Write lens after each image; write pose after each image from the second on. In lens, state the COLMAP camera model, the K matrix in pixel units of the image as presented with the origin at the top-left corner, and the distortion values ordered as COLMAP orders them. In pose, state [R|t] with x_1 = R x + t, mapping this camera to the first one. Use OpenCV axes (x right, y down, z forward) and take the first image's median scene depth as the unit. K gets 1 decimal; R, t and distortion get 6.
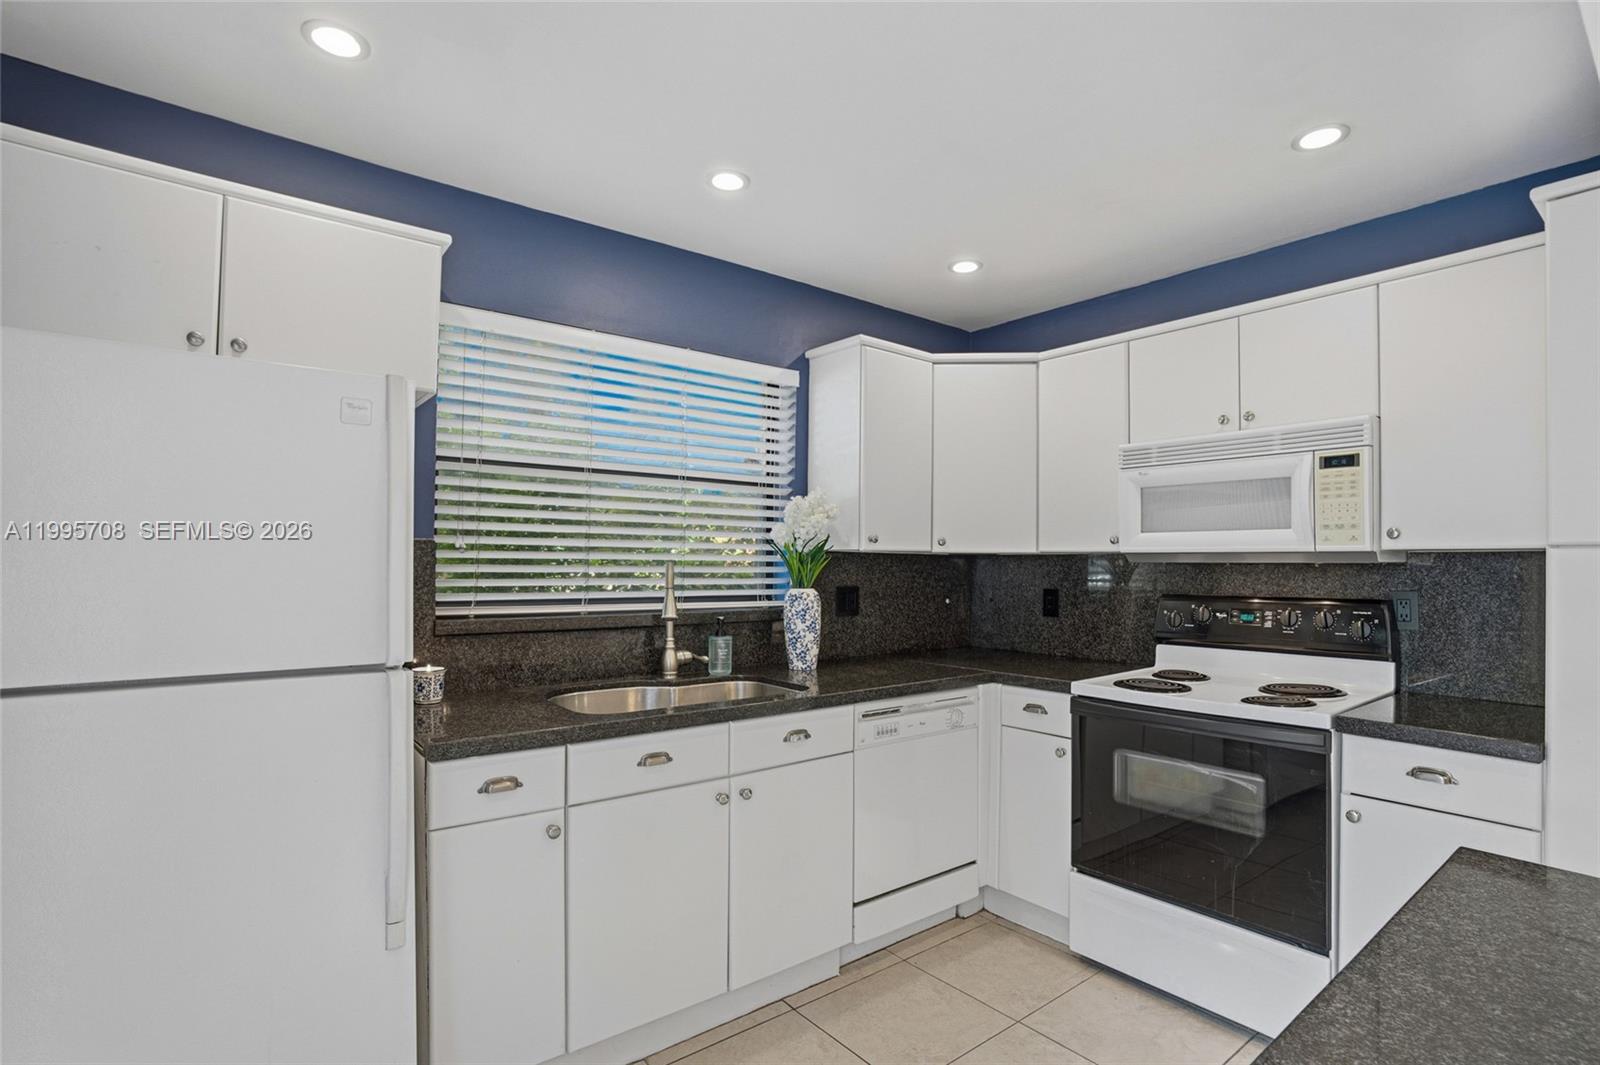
lens RADIAL K [[765.2, 0, 798.3], [0, 765.2, 551.2], [0, 0, 1]] dist [-0.060139, 0.000913]
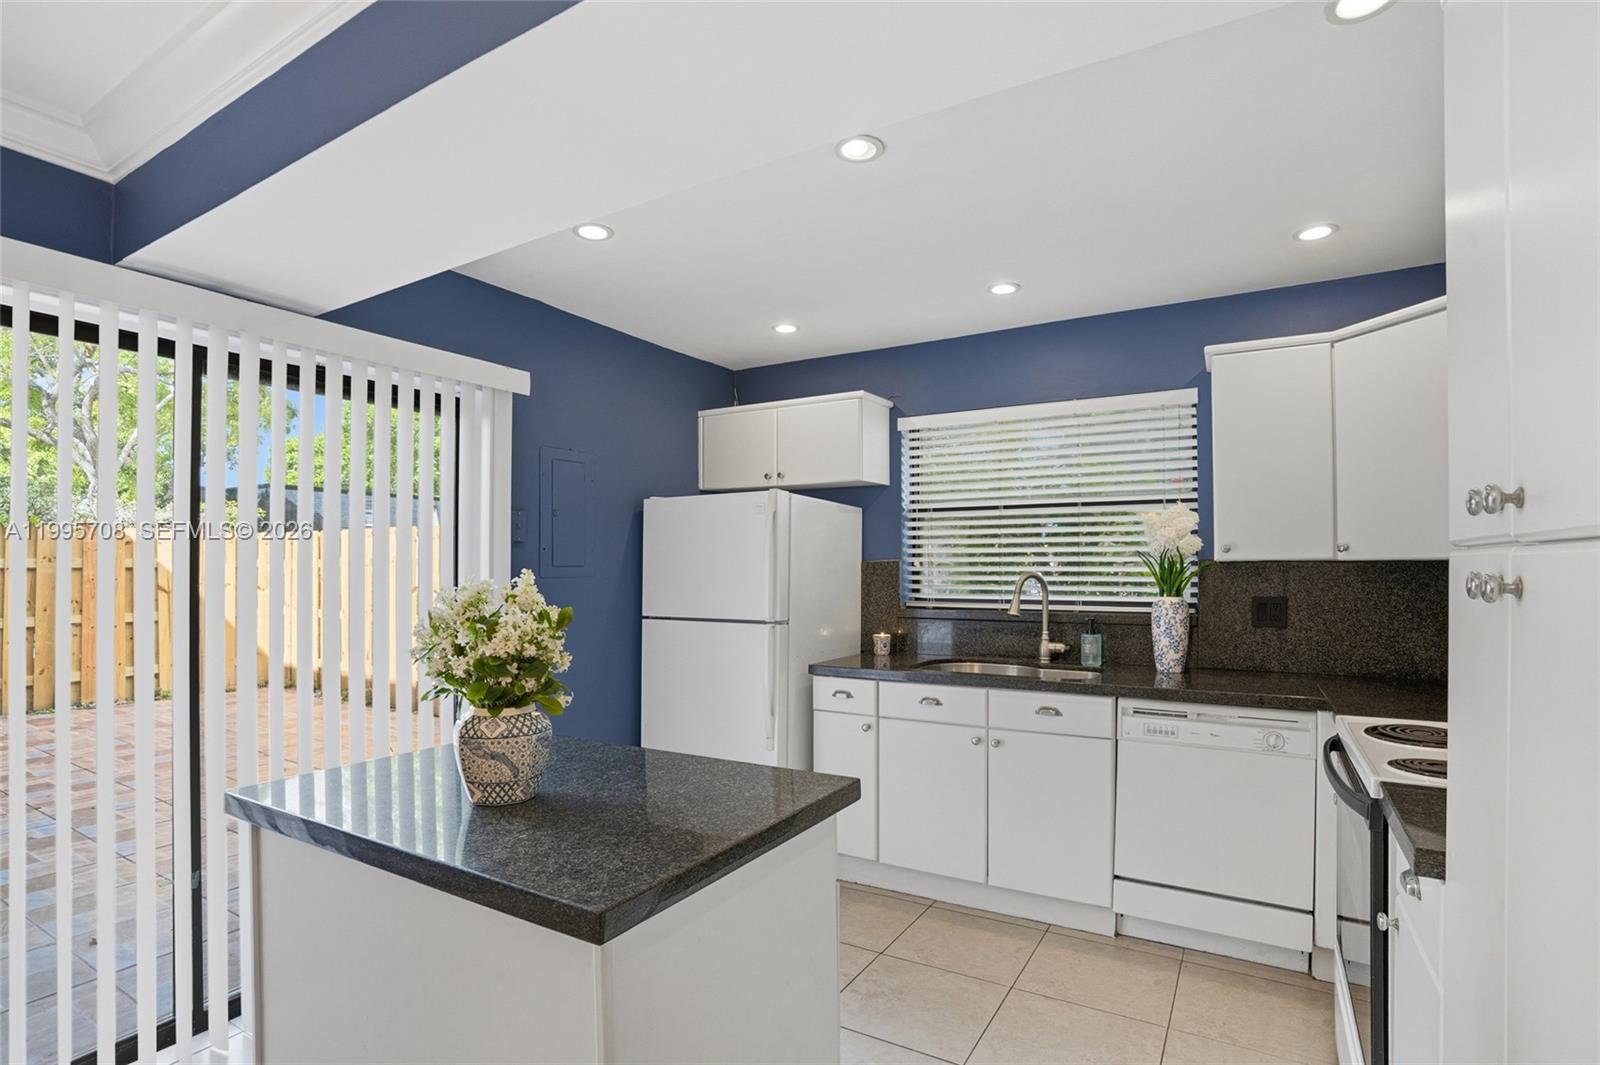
lens RADIAL K [[765.2, 0, 798.3], [0, 765.2, 551.2], [0, 0, 1]] dist [-0.060139, 0.000913]
pose [[0.356202, -0.026292, -0.934039, 0.969576], [0.020555, 0.999583, -0.020299, -0.005437], [0.934183, -0.011969, 0.356594, 0.163920]]
